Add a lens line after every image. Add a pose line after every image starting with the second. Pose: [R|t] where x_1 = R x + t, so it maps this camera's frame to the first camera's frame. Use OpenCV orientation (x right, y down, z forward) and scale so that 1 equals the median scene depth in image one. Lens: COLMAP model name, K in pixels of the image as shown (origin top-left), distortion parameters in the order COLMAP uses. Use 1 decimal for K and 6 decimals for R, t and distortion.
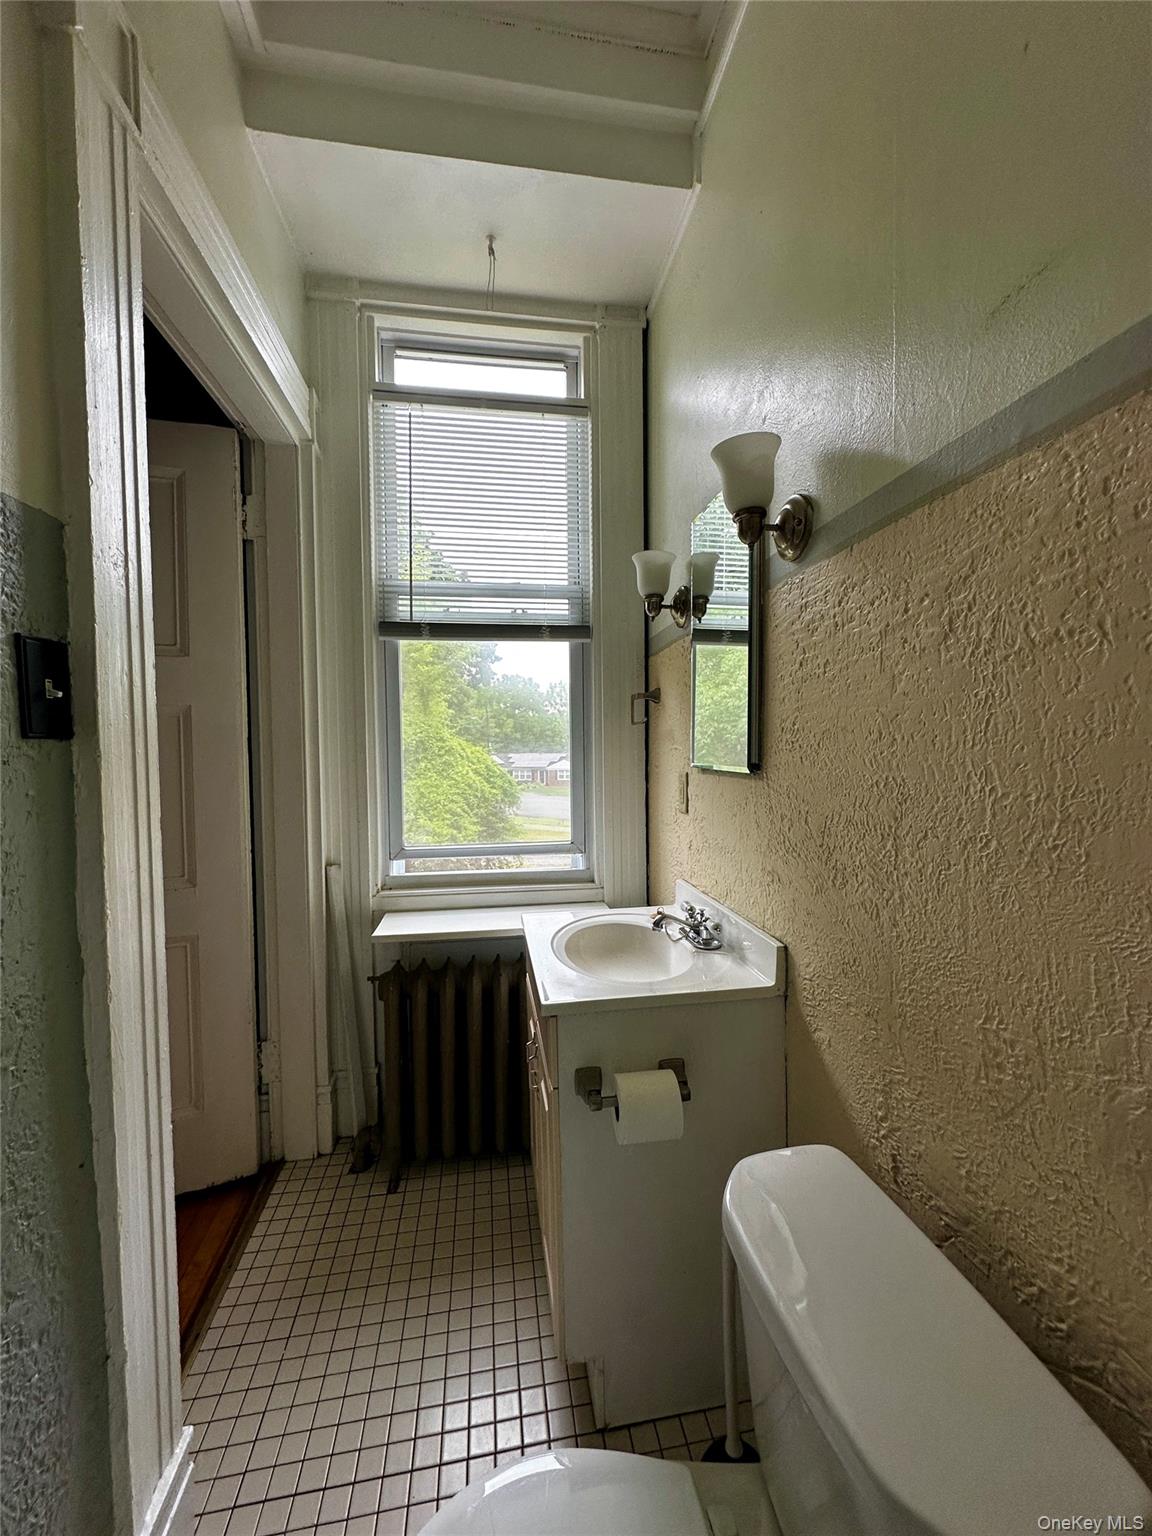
lens RADIAL K [[611.4, 0, 576.0], [0, 611.4, 768.0], [0, 0, 1]] dist [-0.000856, 0.000188]
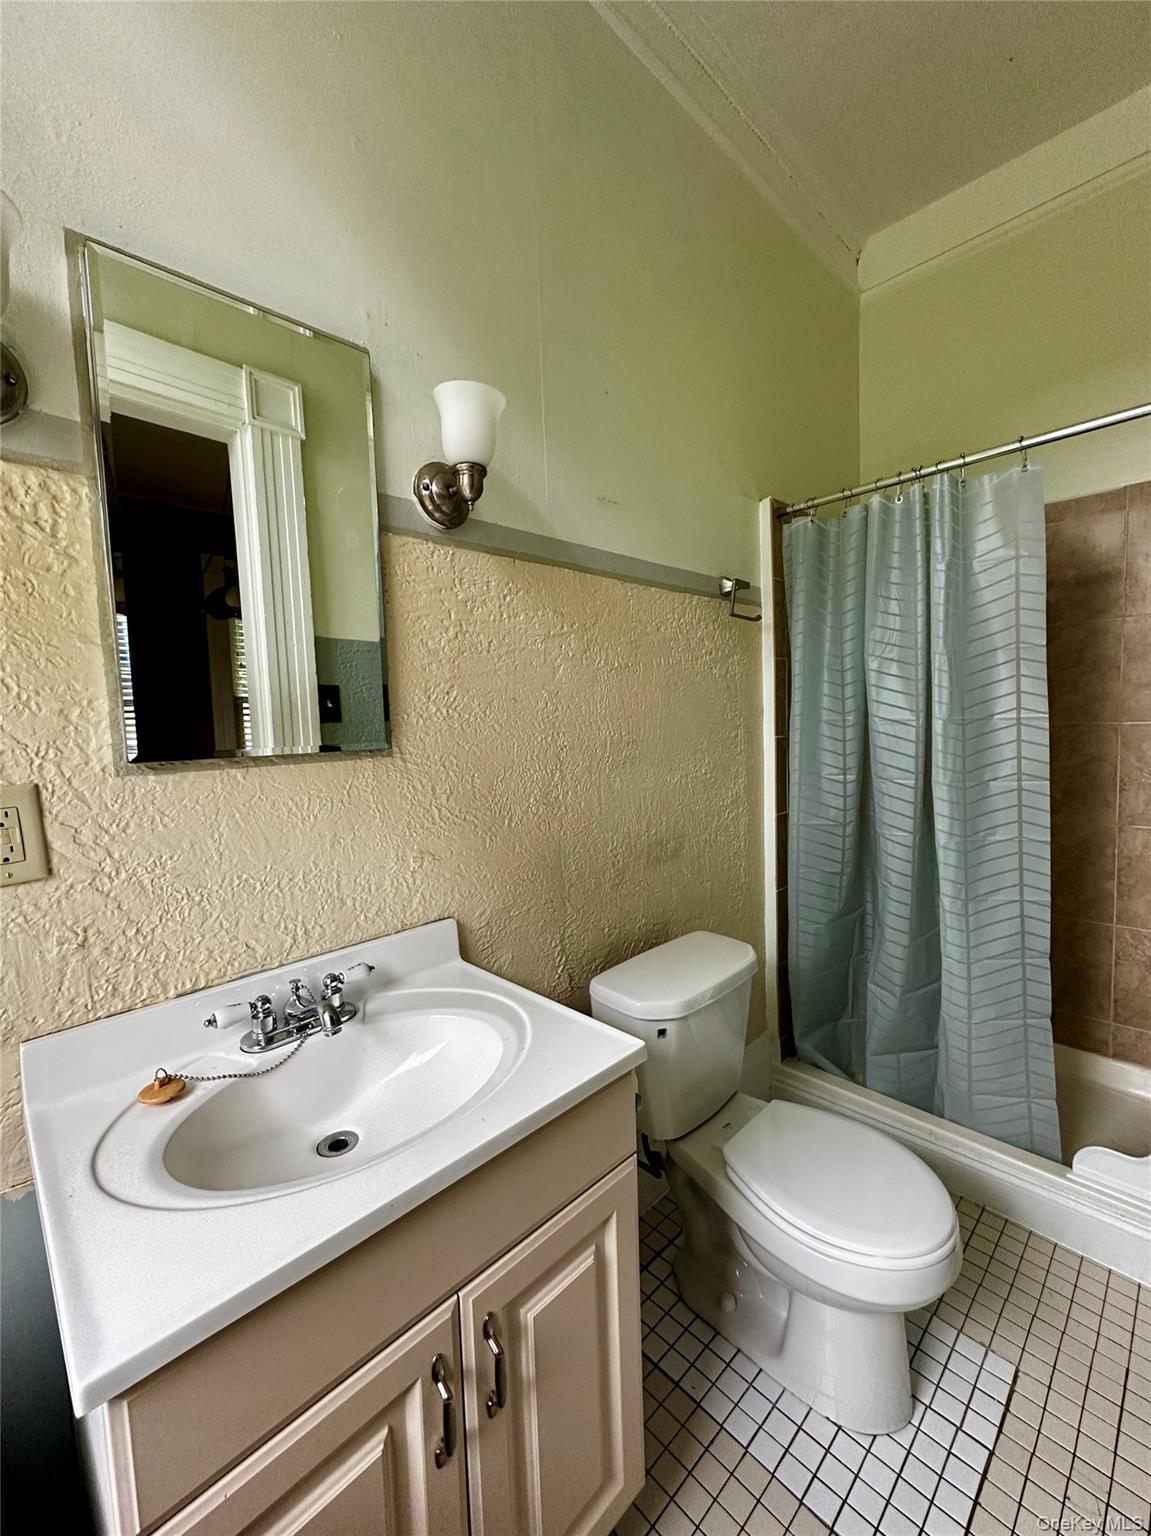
lens RADIAL K [[611.4, 0, 575.5], [0, 611.4, 768.0], [0, 0, 1]] dist [-0.000856, 0.000188]
pose [[-0.573975, -0.031046, 0.818284, -0.643297], [0.071530, 0.993560, 0.087870, -0.024154], [-0.815743, 0.108967, -0.568058, 1.542370]]
